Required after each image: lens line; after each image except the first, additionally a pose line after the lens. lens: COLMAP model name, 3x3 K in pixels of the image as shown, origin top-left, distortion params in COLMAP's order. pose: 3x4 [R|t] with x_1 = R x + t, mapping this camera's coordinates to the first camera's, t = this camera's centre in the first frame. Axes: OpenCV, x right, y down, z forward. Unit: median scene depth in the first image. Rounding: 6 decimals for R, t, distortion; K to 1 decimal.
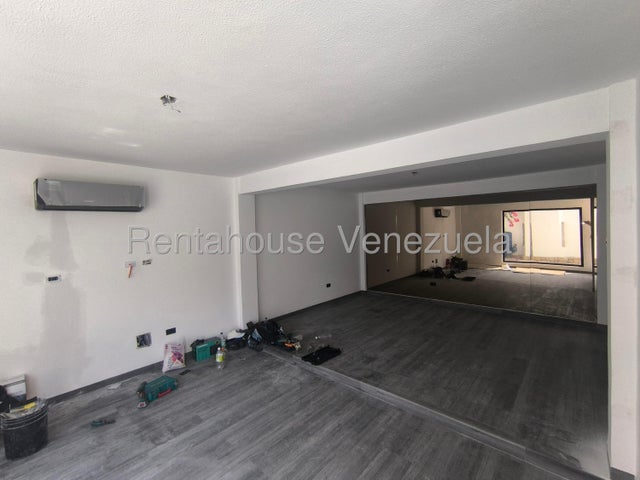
lens RADIAL K [[290.8, 0, 323.3], [0, 290.8, 235.6], [0, 0, 1]] dist [-0.012363, 0.005123]
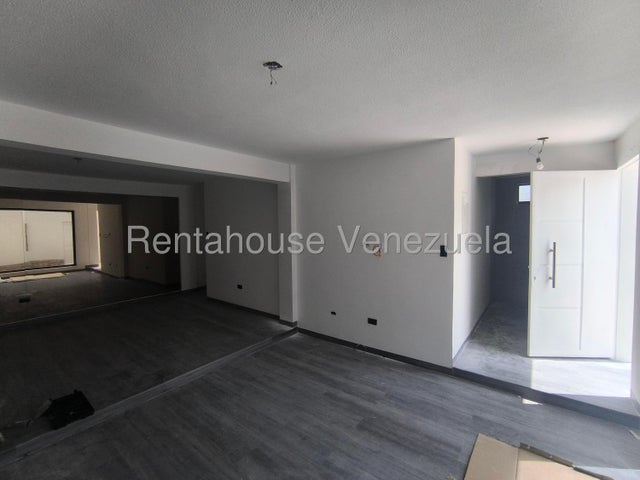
lens RADIAL K [[290.8, 0, 319.3], [0, 290.8, 235.3], [0, 0, 1]] dist [-0.012363, 0.005123]
pose [[-0.076238, -0.012655, 0.997009, -0.804666], [0.033608, 0.999319, 0.015254, 0.024483], [-0.996523, 0.034670, -0.075760, 0.524515]]
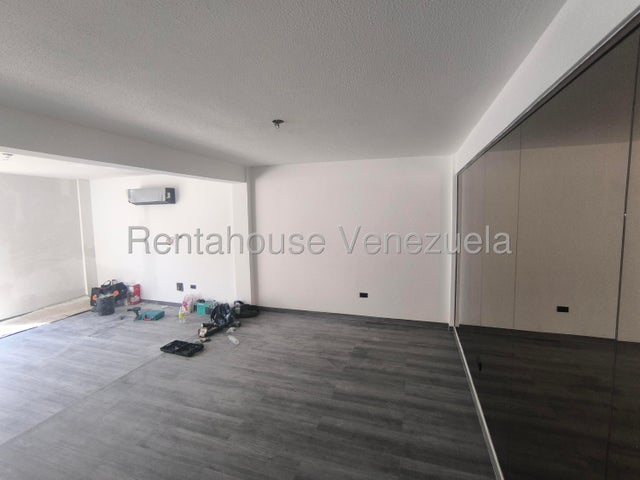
lens RADIAL K [[290.8, 0, 315.4], [0, 290.8, 234.3], [0, 0, 1]] dist [-0.012363, 0.005123]
pose [[0.393608, 0.090739, -0.914789, 1.175285], [-0.015850, 0.995639, 0.091939, -0.078724], [0.919142, -0.021689, 0.393330, 1.178771]]
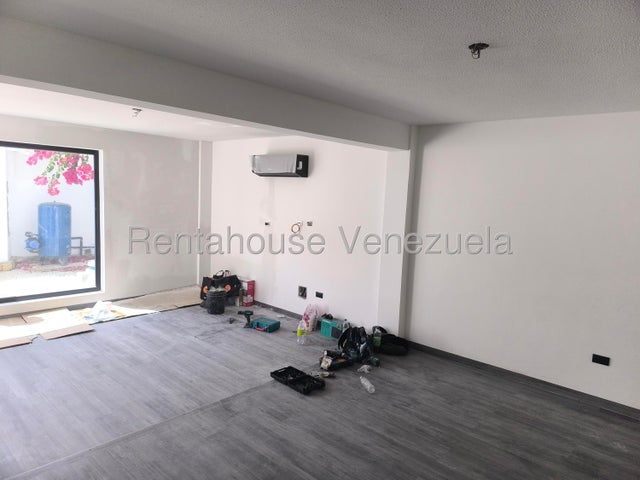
lens RADIAL K [[436.0, 0, 316.4], [0, 436.0, 236.6], [0, 0, 1]] dist [-0.002616, -0.004501]
pose [[-0.021388, 0.129980, -0.991286, 1.130968], [-0.070403, 0.988855, 0.131181, -0.082750], [0.997289, 0.072595, -0.011998, 1.174179]]
